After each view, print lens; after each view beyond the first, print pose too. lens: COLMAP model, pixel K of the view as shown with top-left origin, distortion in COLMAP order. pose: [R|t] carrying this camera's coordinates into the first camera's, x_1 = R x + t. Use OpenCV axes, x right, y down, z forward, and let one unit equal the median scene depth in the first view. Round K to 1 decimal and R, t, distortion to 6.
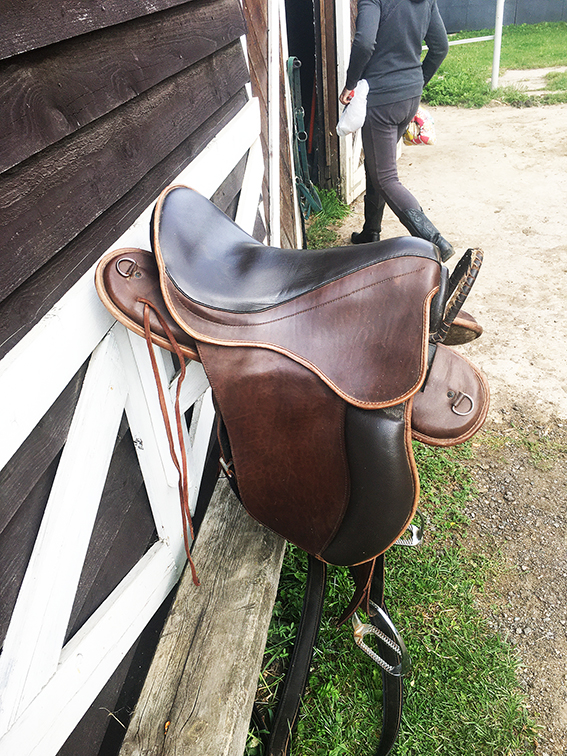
lens RADIAL K [[641.3, 0, 283.5], [0, 641.3, 378.0], [0, 0, 1]] dist [0.087848, -0.121985]
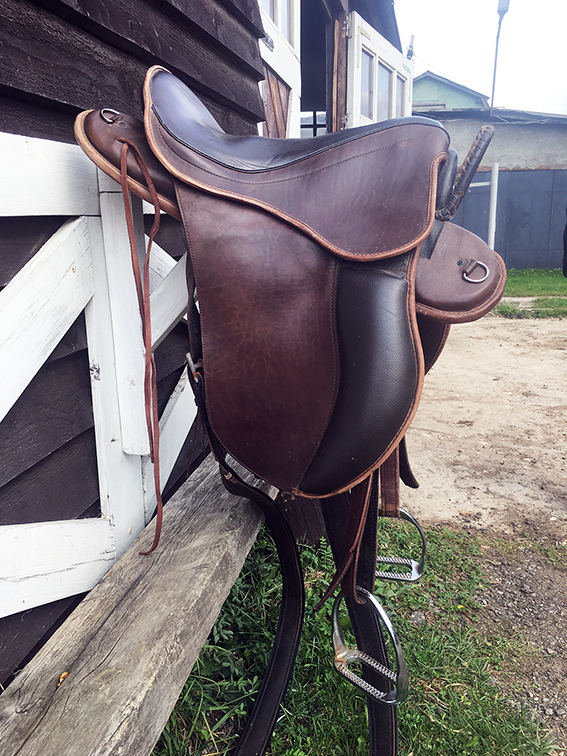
lens RADIAL K [[641.3, 0, 283.5], [0, 641.3, 378.0], [0, 0, 1]] dist [0.087848, -0.121985]
pose [[0.996904, 0.077858, -0.011012, 0.029358], [-0.077053, 0.939313, -0.334297, 0.320202], [-0.015684, 0.334110, 0.942404, 0.161511]]
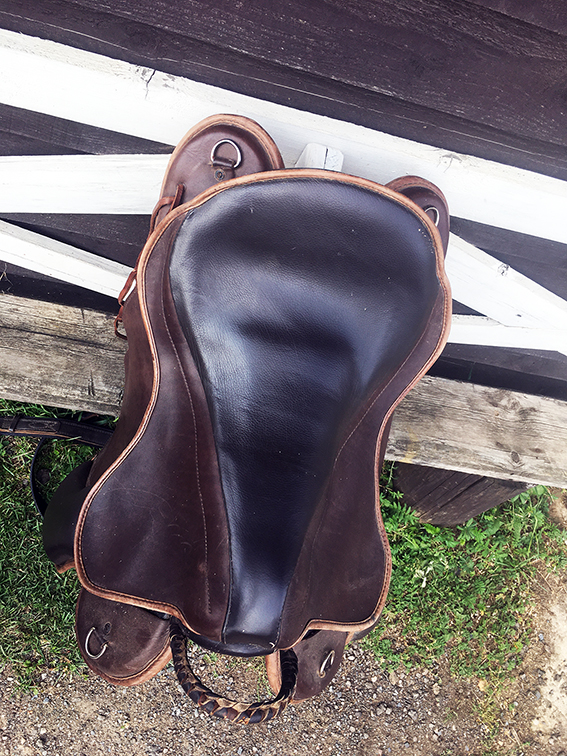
lens RADIAL K [[641.3, 0, 283.5], [0, 641.3, 378.0], [0, 0, 1]] dist [0.087848, -0.121985]
pose [[0.016606, 0.991618, -0.128129, 0.049934], [-0.738018, 0.098613, 0.667537, -0.433194], [0.674577, 0.083476, 0.733469, 0.383683]]
